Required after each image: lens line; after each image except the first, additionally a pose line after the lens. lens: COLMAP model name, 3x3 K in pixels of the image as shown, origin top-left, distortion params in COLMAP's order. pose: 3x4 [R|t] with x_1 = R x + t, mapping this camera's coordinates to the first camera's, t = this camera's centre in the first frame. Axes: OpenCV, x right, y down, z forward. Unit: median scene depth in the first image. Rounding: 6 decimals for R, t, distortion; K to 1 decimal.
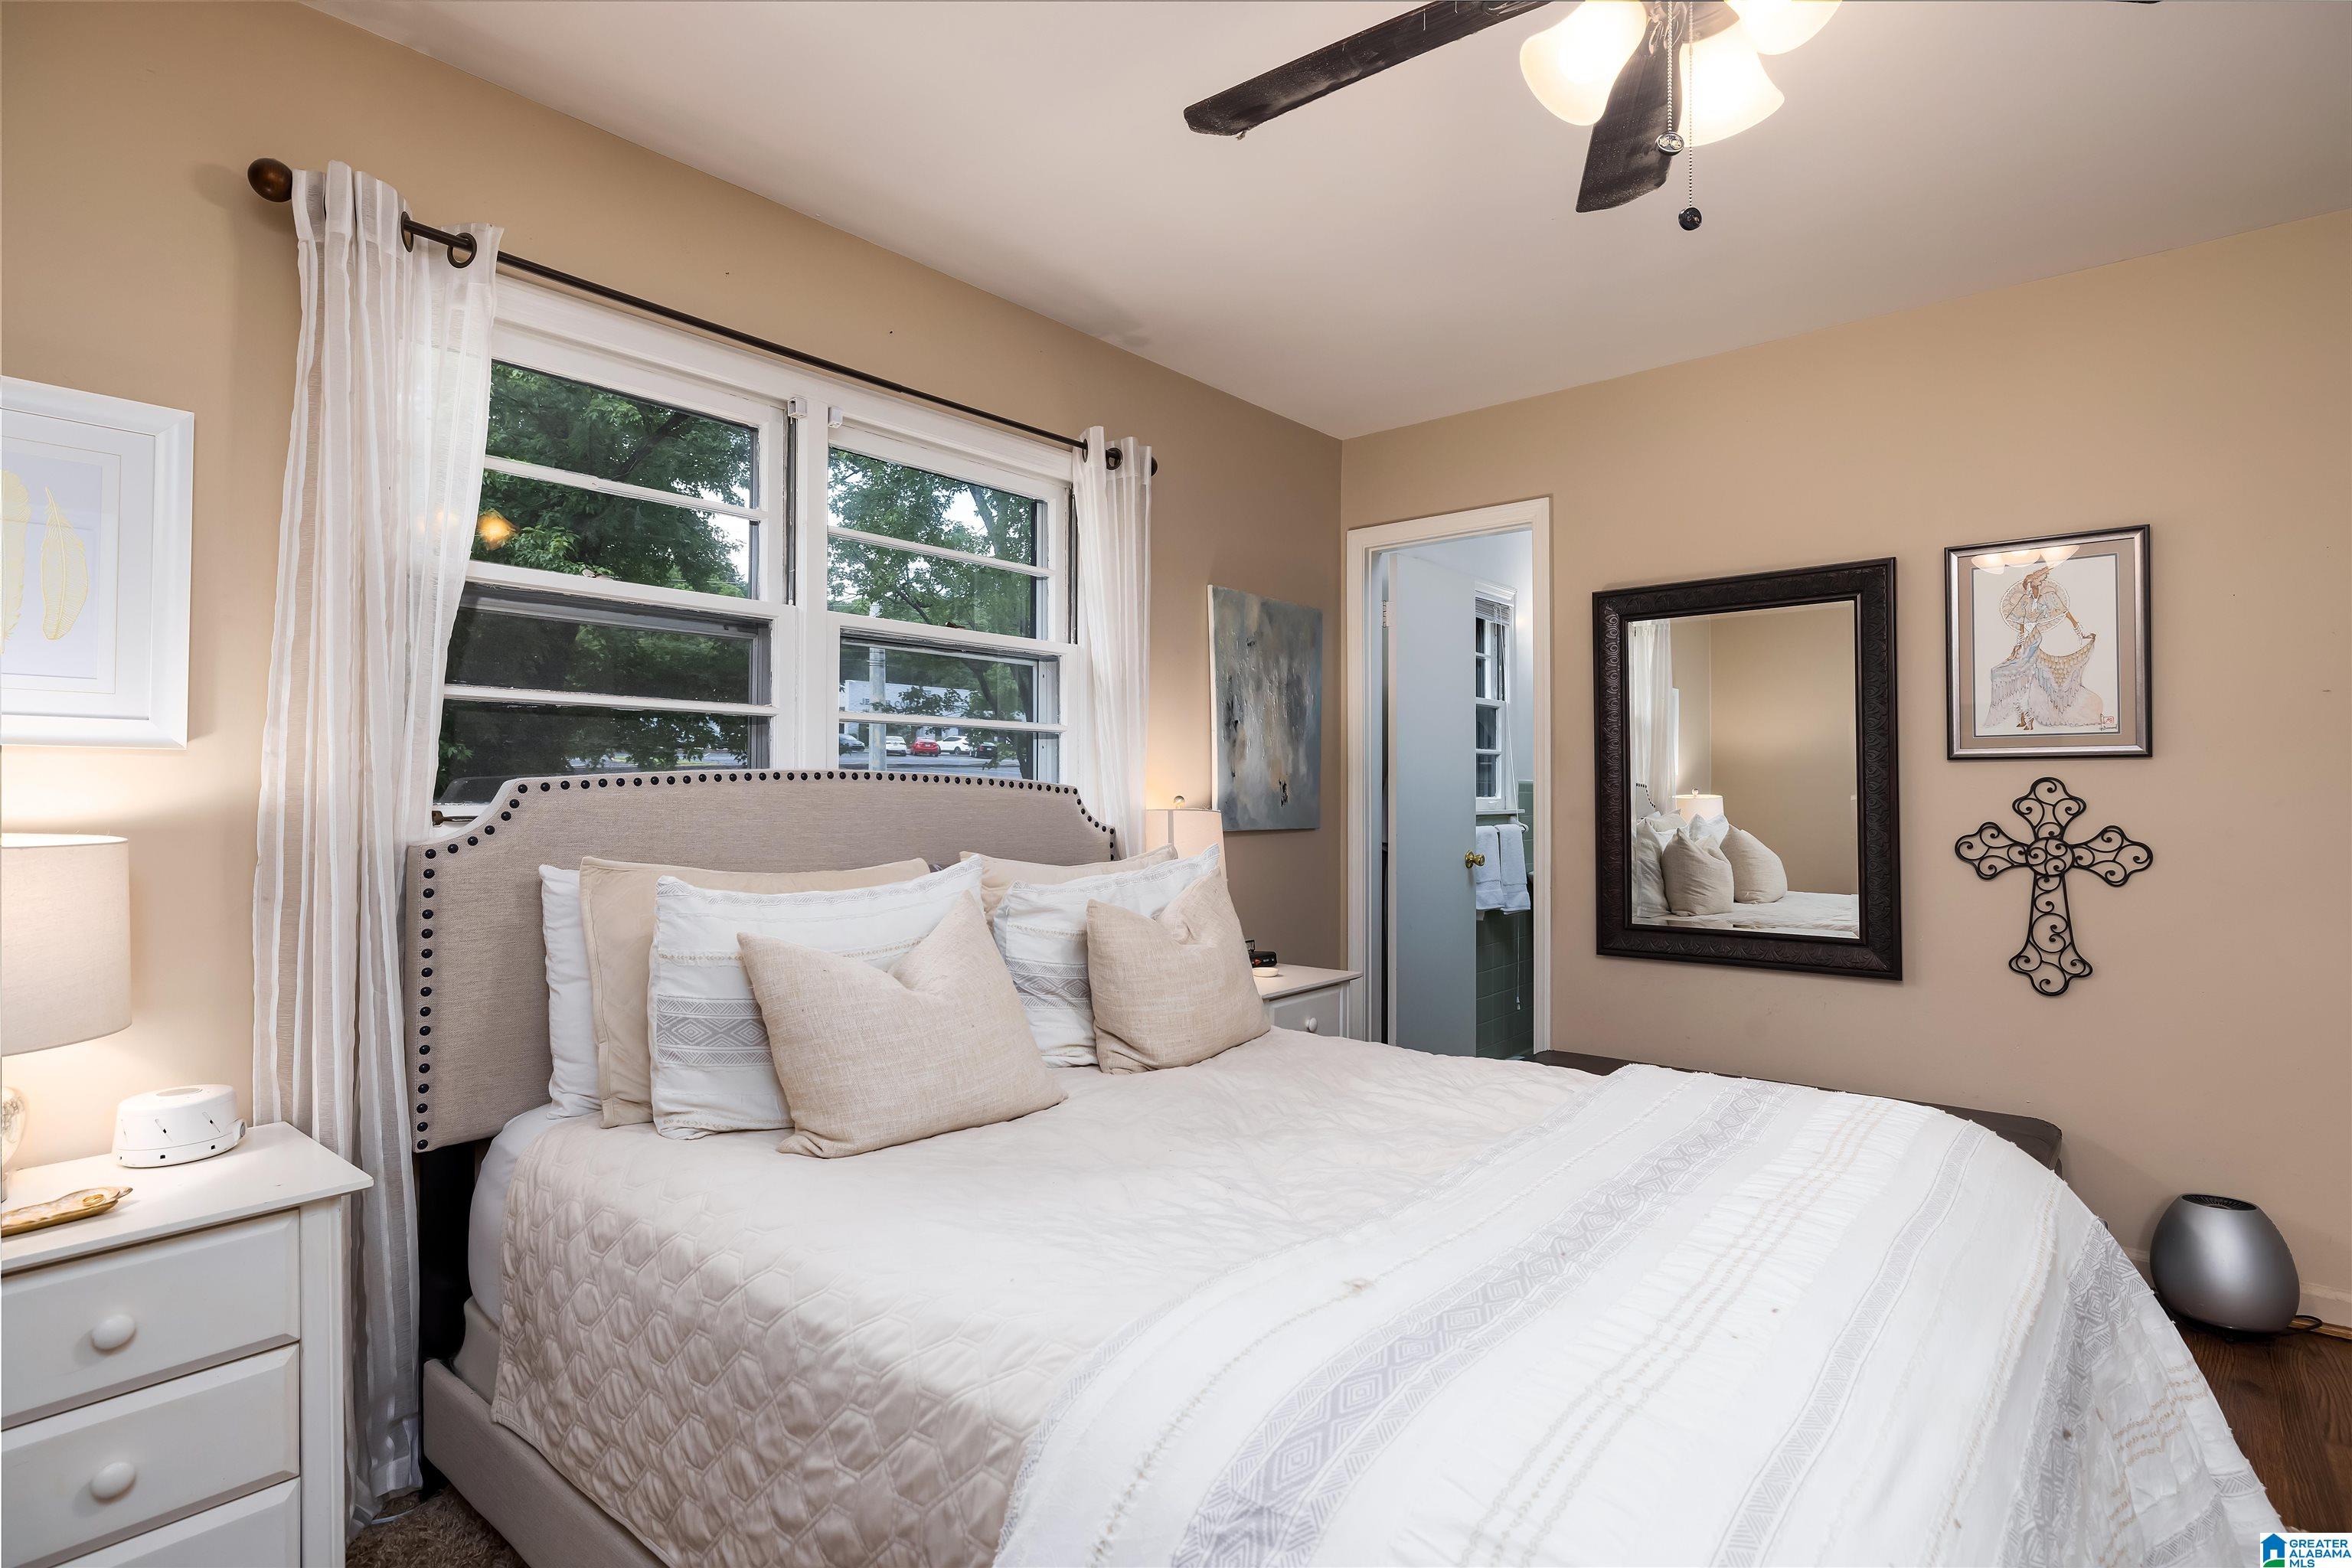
lens RADIAL K [[1193.3, 0, 1176.9], [0, 1193.3, 776.9], [0, 0, 1]] dist [0.016712, 0.000062]
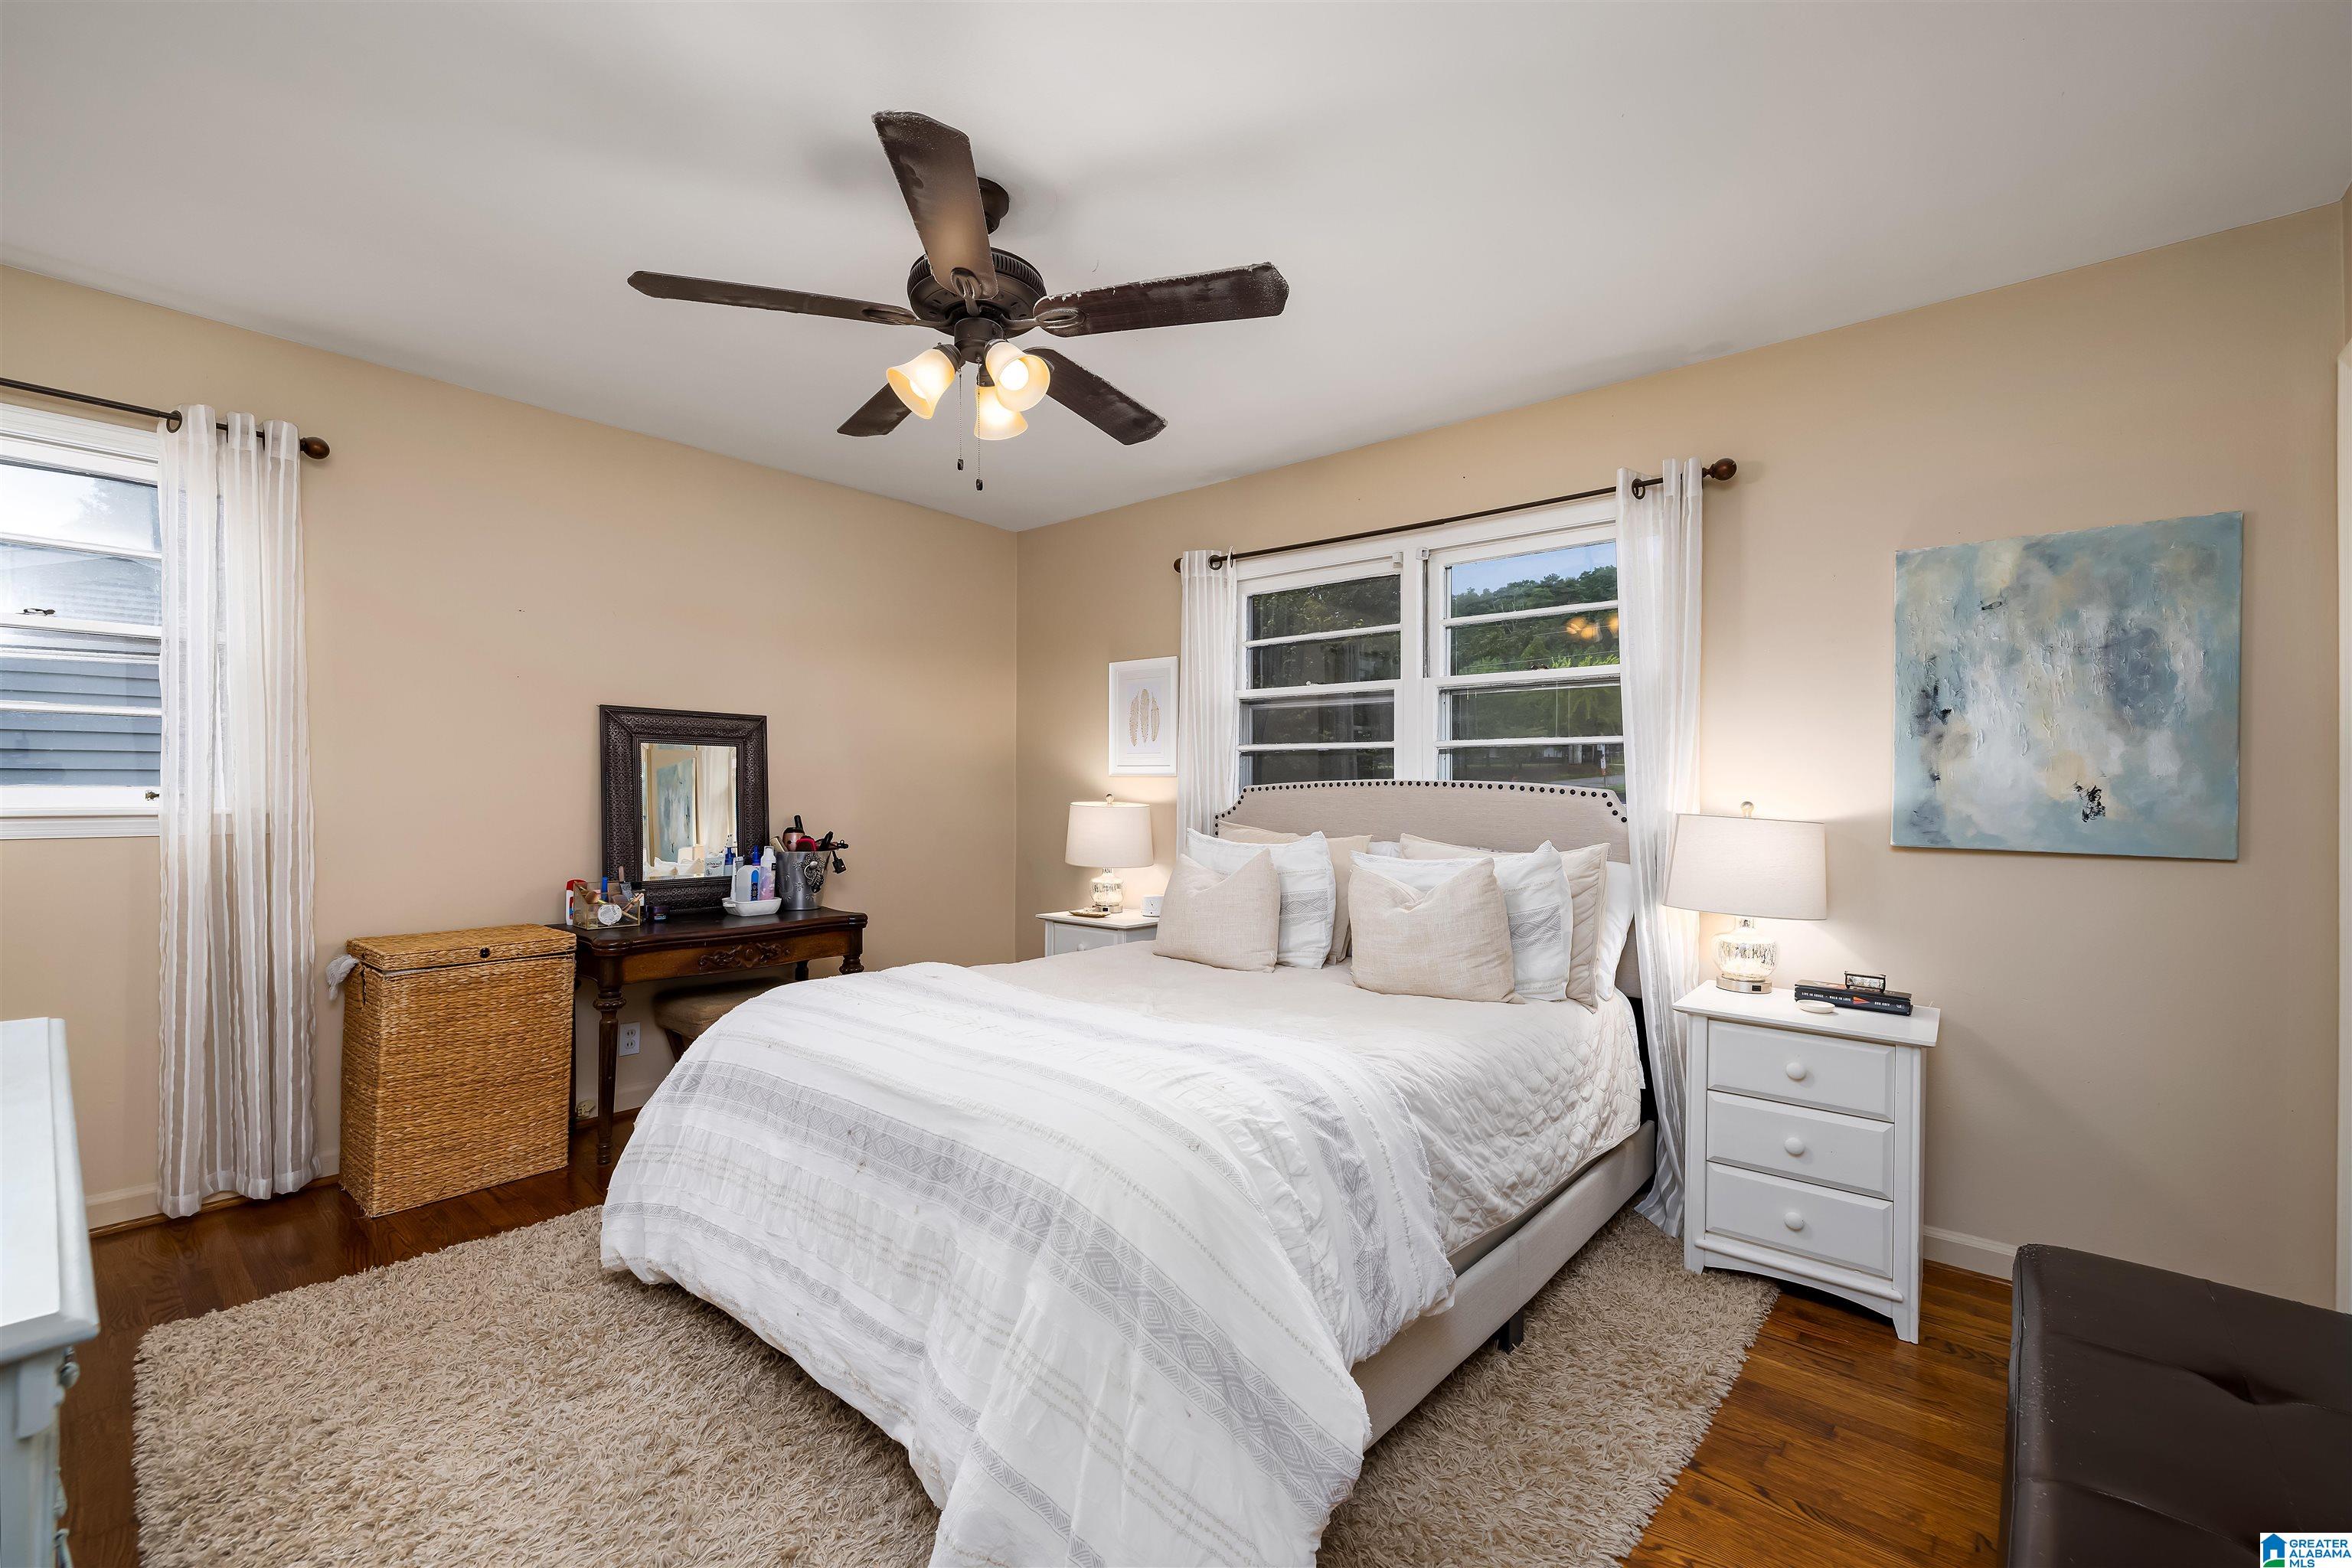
lens RADIAL K [[1003.1, 0, 1176.6], [0, 1003.1, 796.6], [0, 0, 1]] dist [0.004015, -0.000059]
pose [[-0.015376, 0.002235, -0.999879, 0.722992], [0.000507, 0.999997, 0.002228, 0.008752], [0.999882, -0.000472, -0.015377, 0.495214]]
